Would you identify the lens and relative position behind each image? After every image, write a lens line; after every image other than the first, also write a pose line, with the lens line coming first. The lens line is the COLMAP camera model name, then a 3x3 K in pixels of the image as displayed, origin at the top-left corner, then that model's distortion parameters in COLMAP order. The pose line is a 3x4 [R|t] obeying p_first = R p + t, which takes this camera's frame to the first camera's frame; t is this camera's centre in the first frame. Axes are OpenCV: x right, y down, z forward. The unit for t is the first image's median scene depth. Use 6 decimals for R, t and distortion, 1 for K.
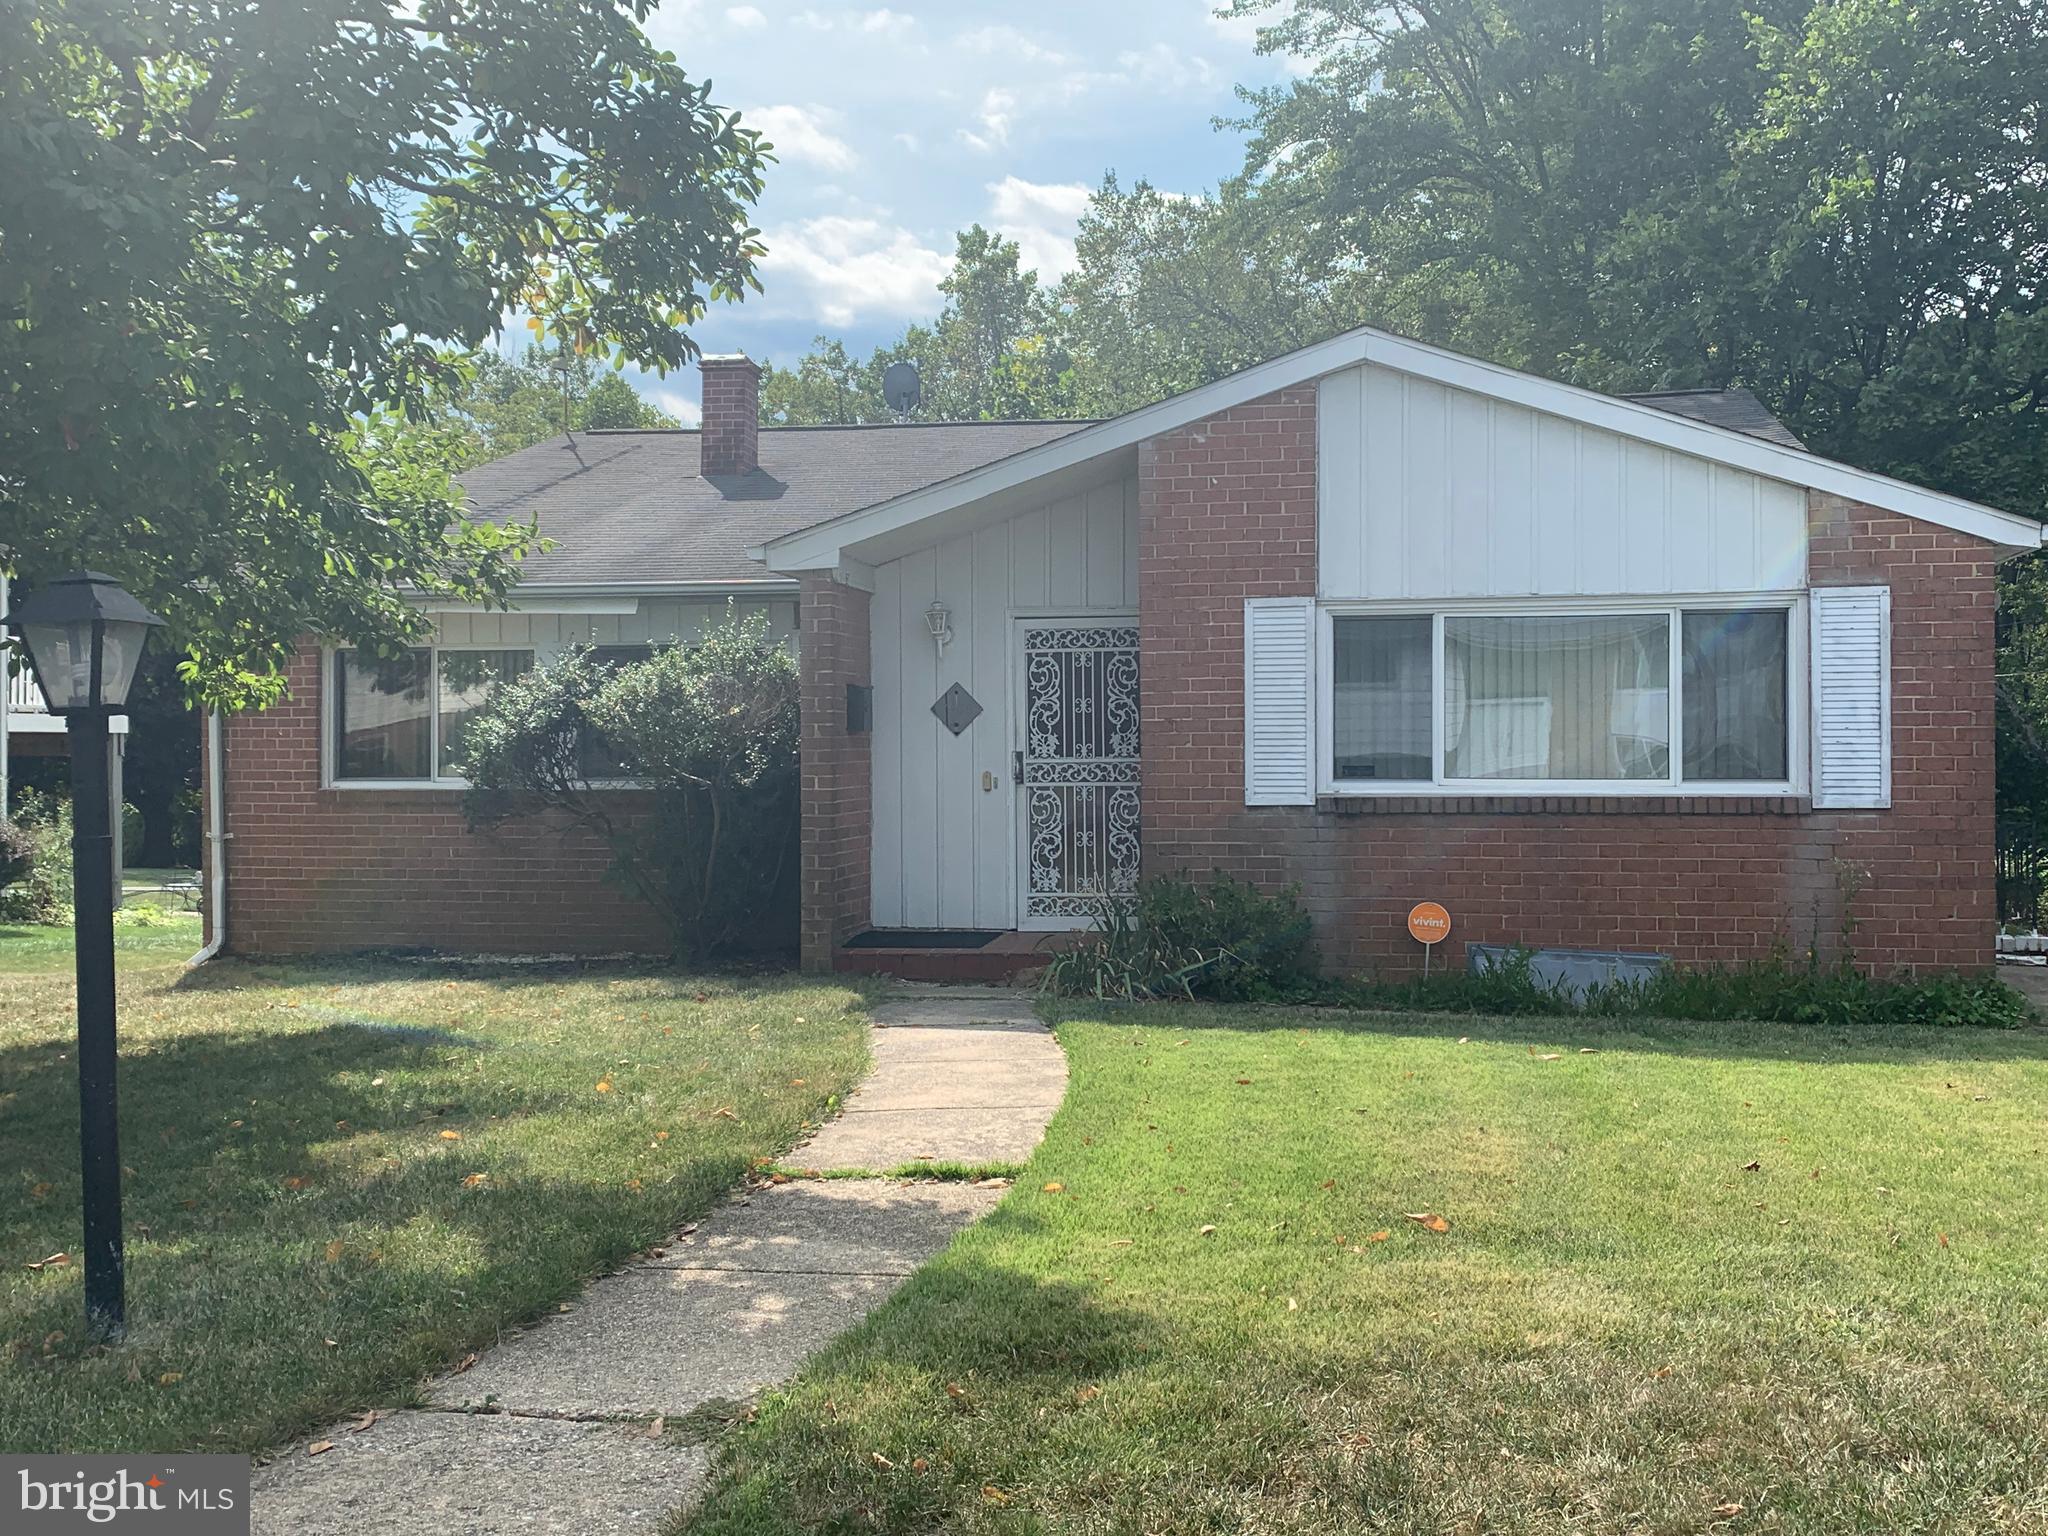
lens RADIAL K [[2030.5, 0, 1026.4], [0, 2030.5, 760.9], [0, 0, 1]] dist [0.165175, -0.652653]
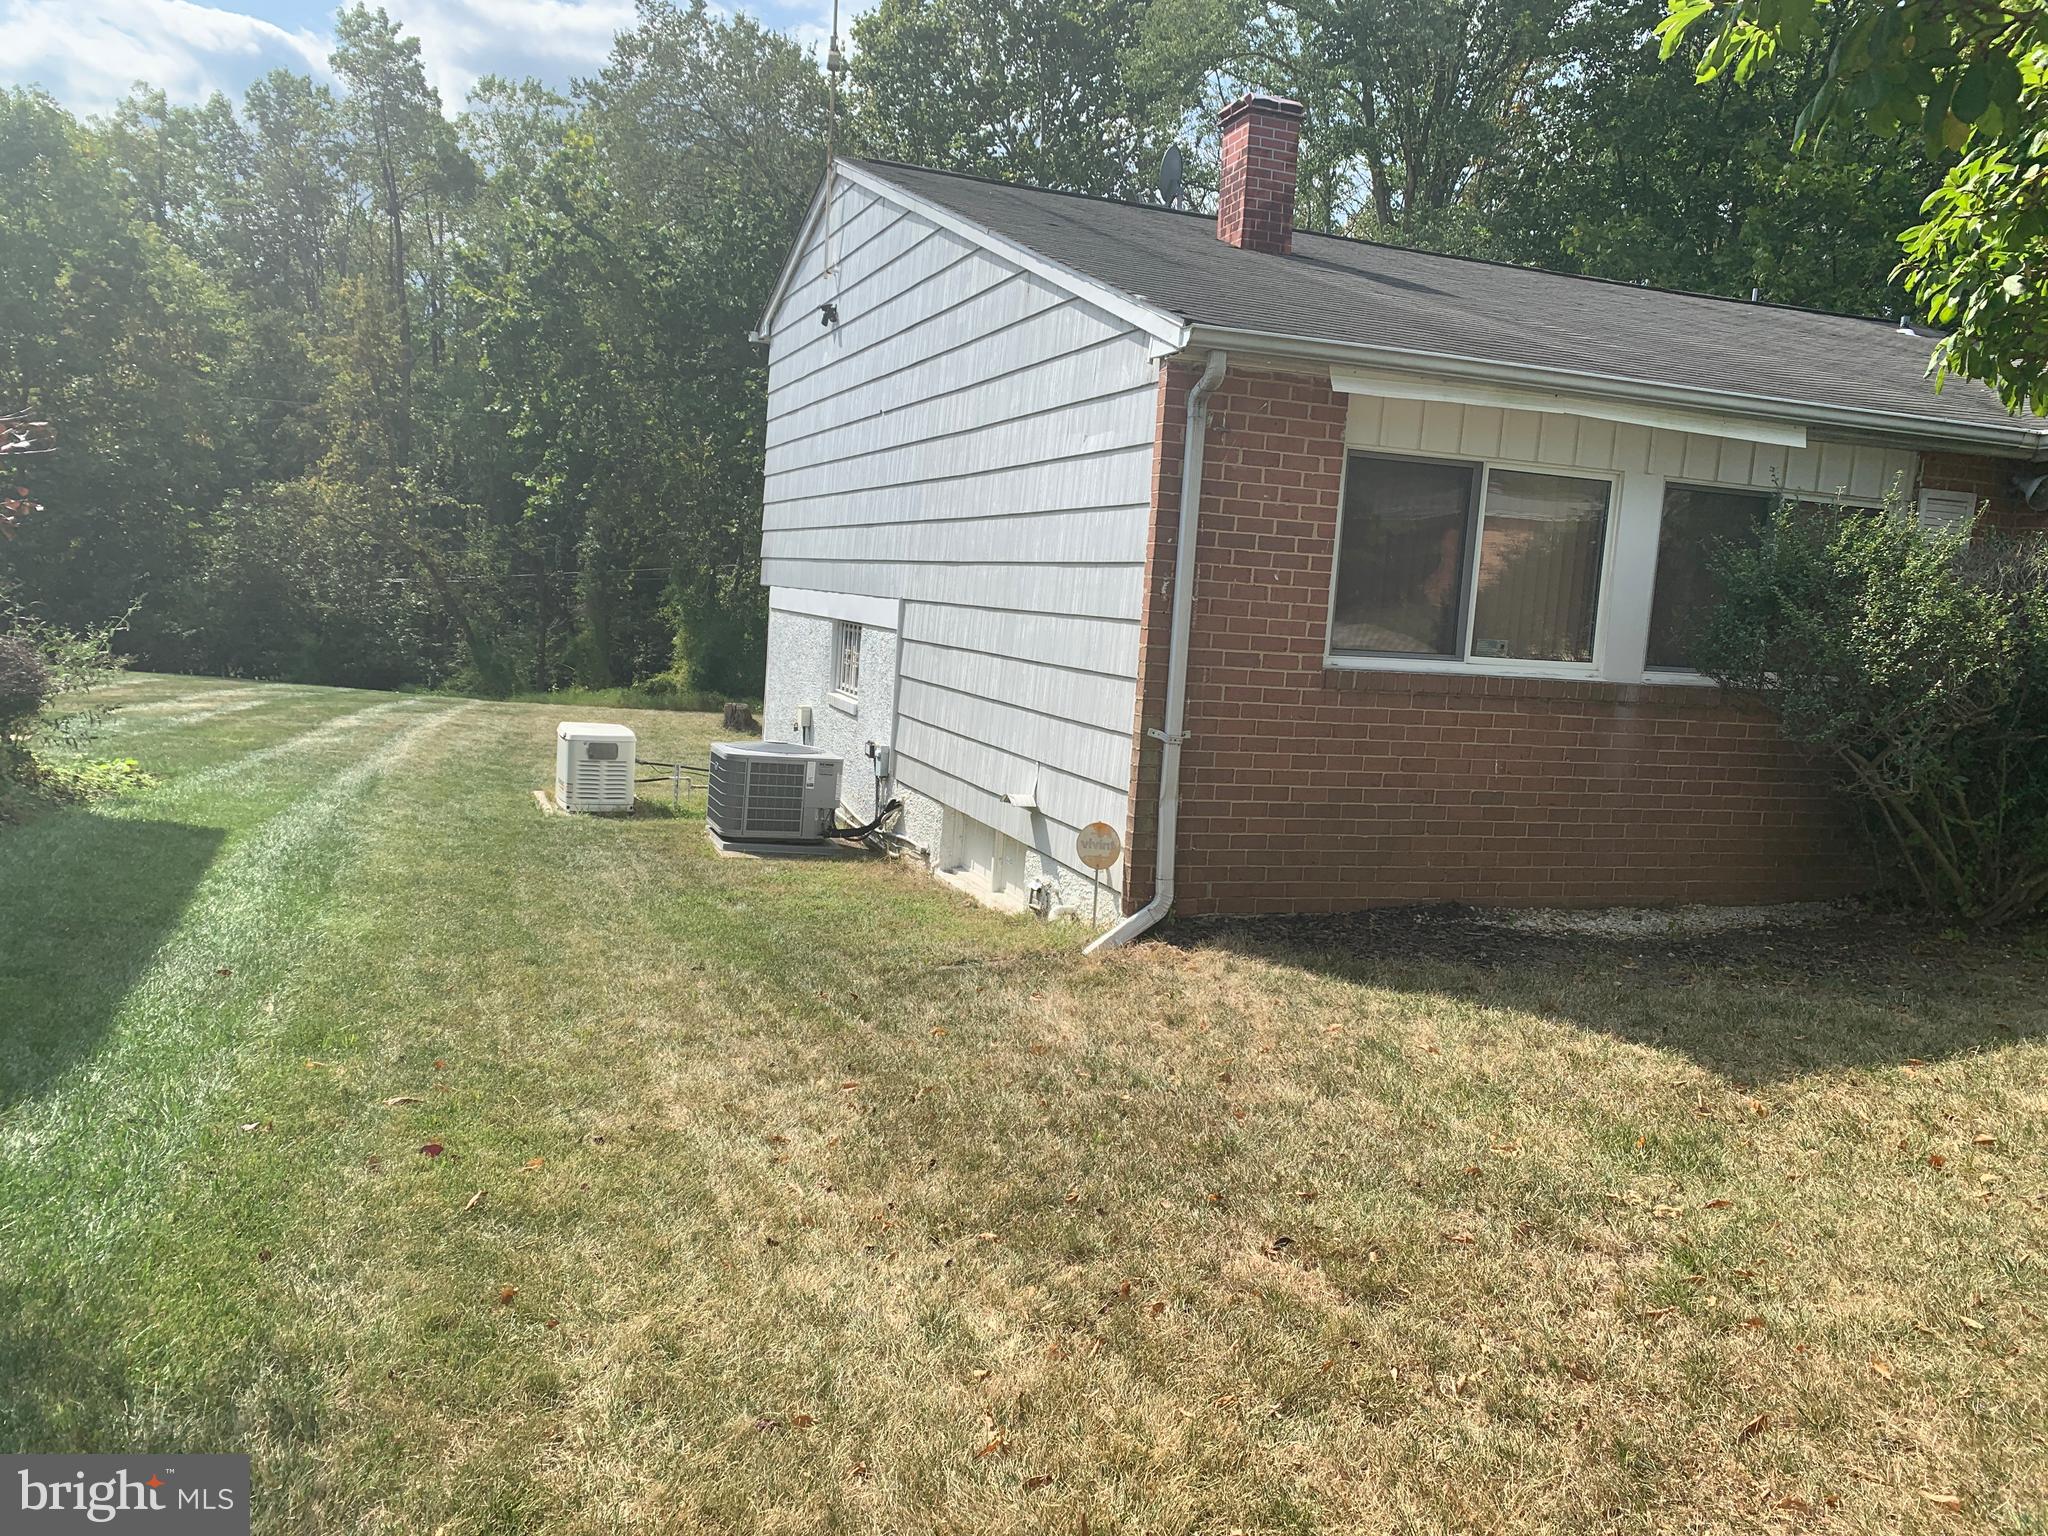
lens RADIAL K [[1570.3, 0, 1022.3], [0, 1570.3, 780.2], [0, 0, 1]] dist [0.107025, -0.154956]
pose [[0.859437, 0.000266, 0.511241, -0.820531], [-0.065587, 0.991794, 0.109741, 0.000640], [-0.507017, -0.127846, 0.852402, 0.737631]]
